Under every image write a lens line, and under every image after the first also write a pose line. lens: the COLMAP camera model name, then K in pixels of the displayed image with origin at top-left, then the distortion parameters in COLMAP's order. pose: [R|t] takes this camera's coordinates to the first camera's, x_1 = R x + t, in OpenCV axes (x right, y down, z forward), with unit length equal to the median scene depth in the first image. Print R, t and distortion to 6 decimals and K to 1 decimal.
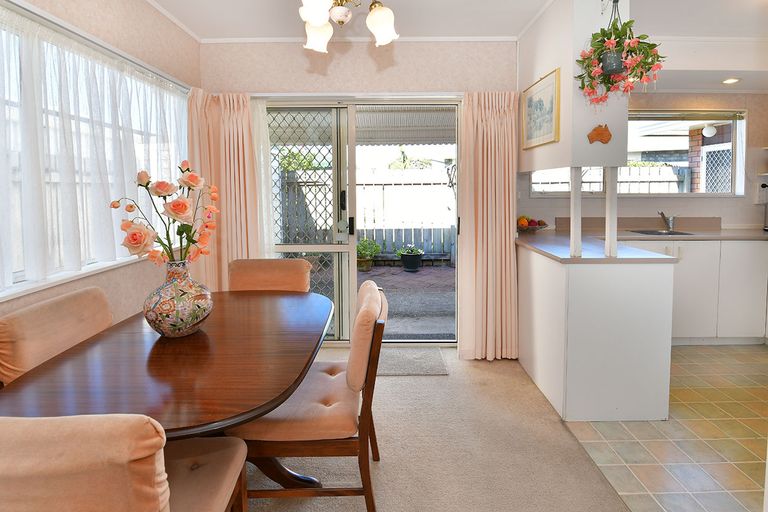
lens RADIAL K [[369.4, 0, 386.3], [0, 369.4, 203.6], [0, 0, 1]] dist [-0.000394, -0.020233]
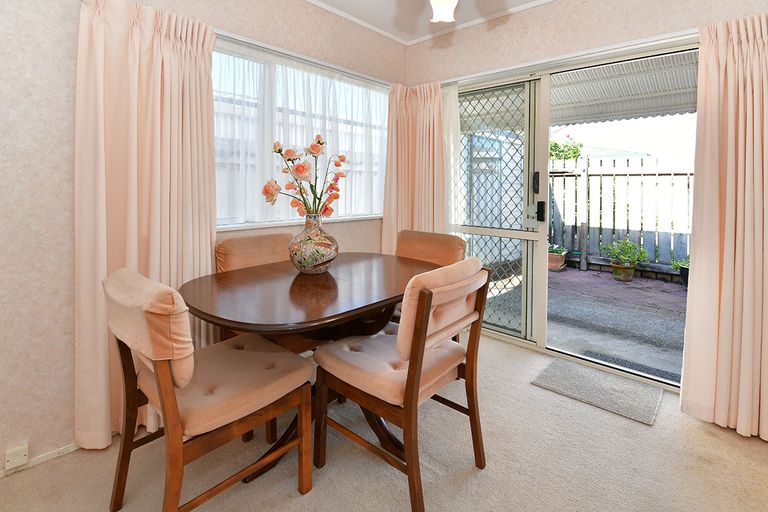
lens RADIAL K [[366.9, 0, 384.1], [0, 366.9, 186.9], [0, 0, 1]] dist [-0.014978, -0.000552]
pose [[0.738398, 0.016999, -0.674151, 0.234744], [-0.042144, 0.998891, -0.020973, 0.039193], [0.673047, 0.043898, 0.738296, 0.114982]]
